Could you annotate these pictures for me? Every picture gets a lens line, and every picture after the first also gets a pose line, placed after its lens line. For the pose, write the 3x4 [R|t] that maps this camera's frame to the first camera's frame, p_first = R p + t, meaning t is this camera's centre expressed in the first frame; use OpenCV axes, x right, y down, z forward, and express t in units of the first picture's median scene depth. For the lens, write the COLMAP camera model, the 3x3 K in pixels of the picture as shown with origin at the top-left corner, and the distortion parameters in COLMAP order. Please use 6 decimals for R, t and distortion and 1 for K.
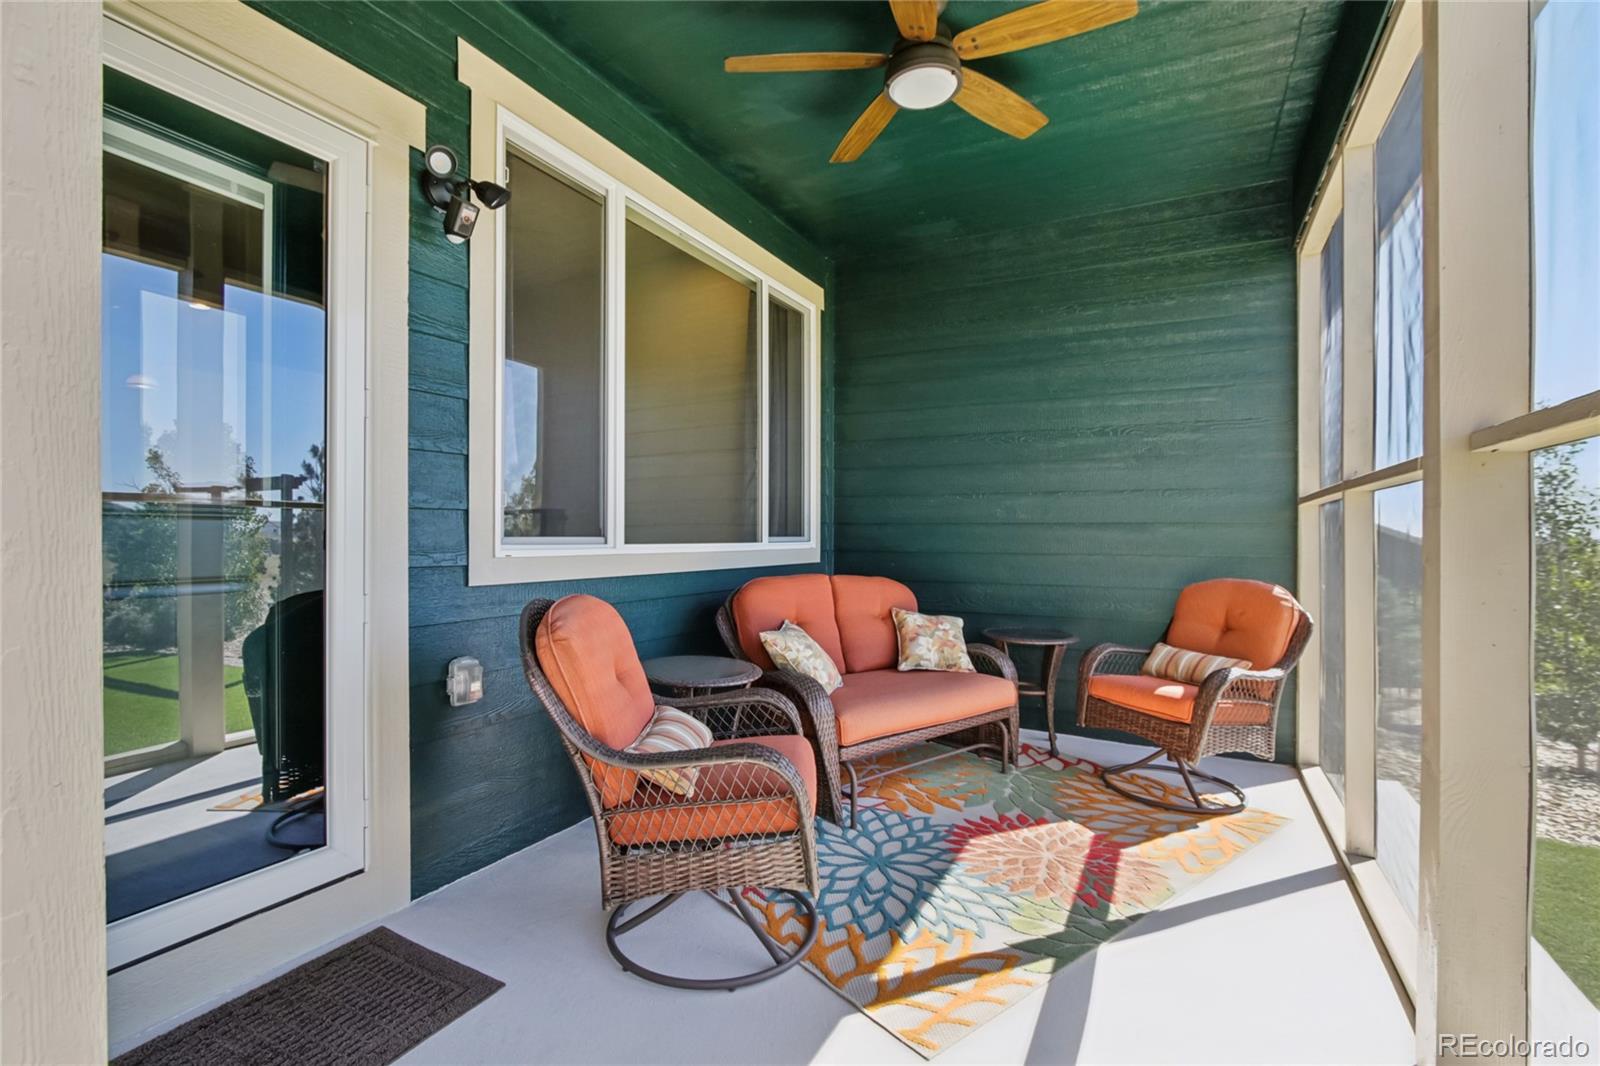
lens RADIAL K [[748.5, 0, 801.7], [0, 748.5, 532.8], [0, 0, 1]] dist [-0.001315, -0.000085]
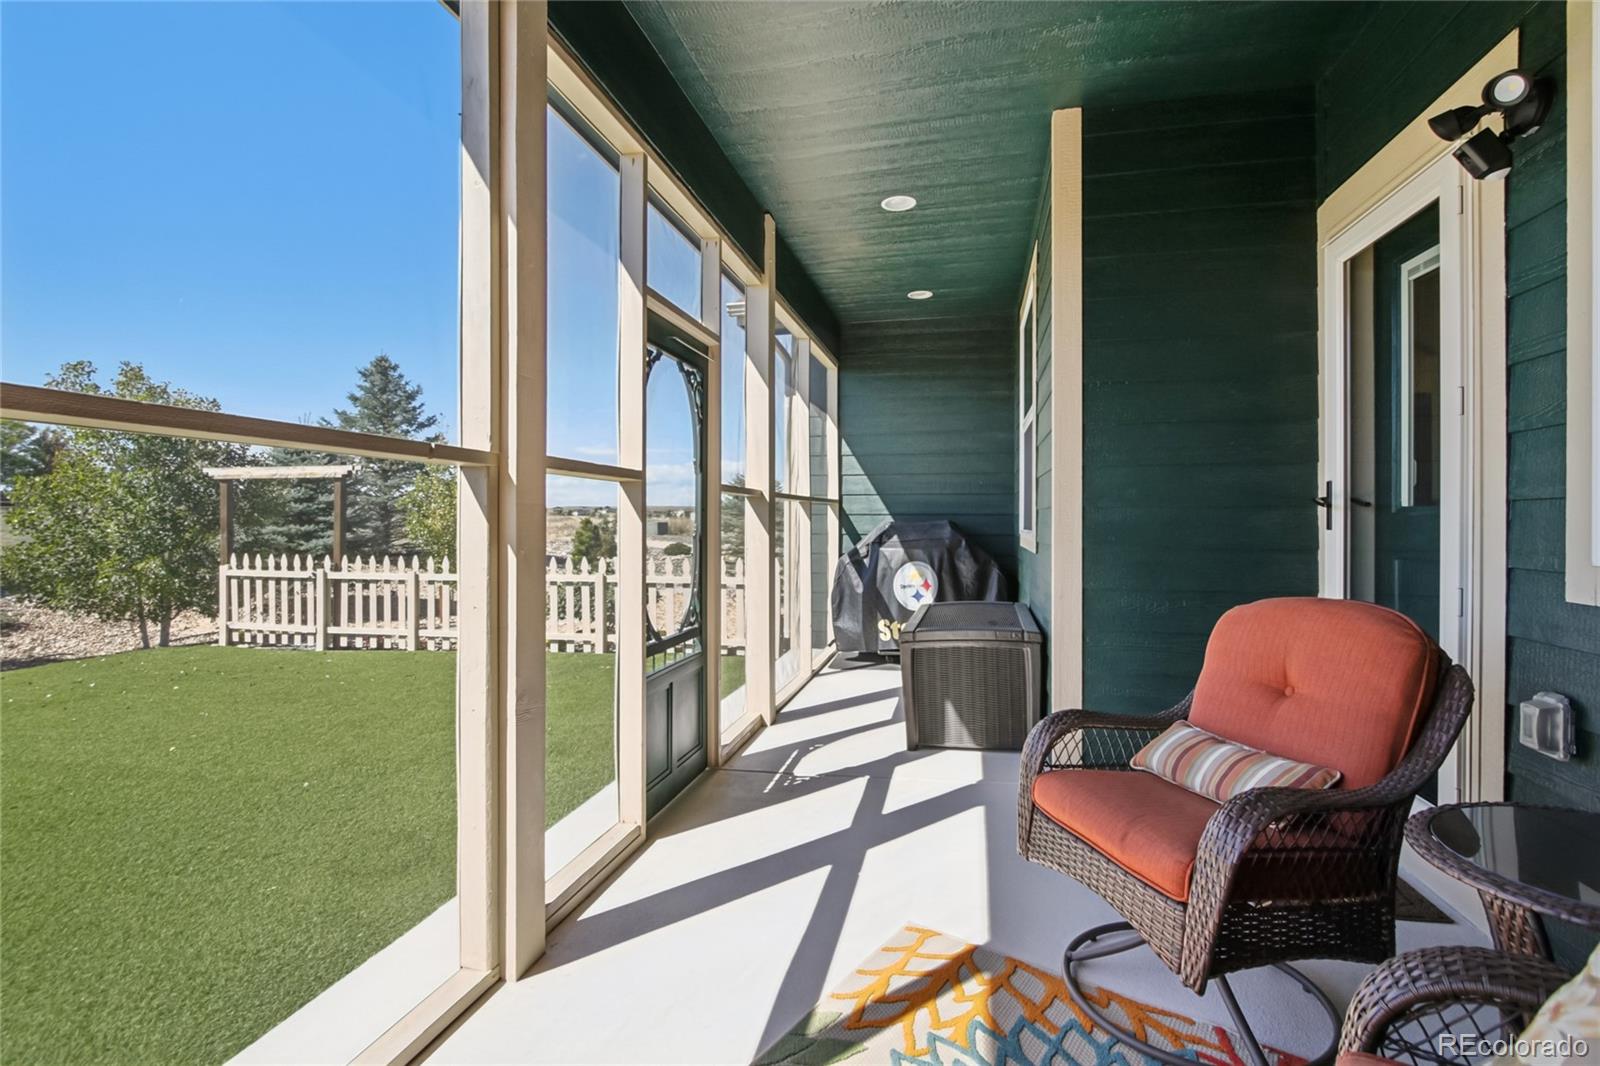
lens RADIAL K [[748.5, 0, 799.9], [0, 748.5, 527.5], [0, 0, 1]] dist [-0.001315, -0.000085]
pose [[-0.971699, -0.004201, -0.236185, 0.558348], [-0.005254, 0.999979, 0.003832, 0.000129], [0.236164, 0.004964, -0.971701, 1.854348]]
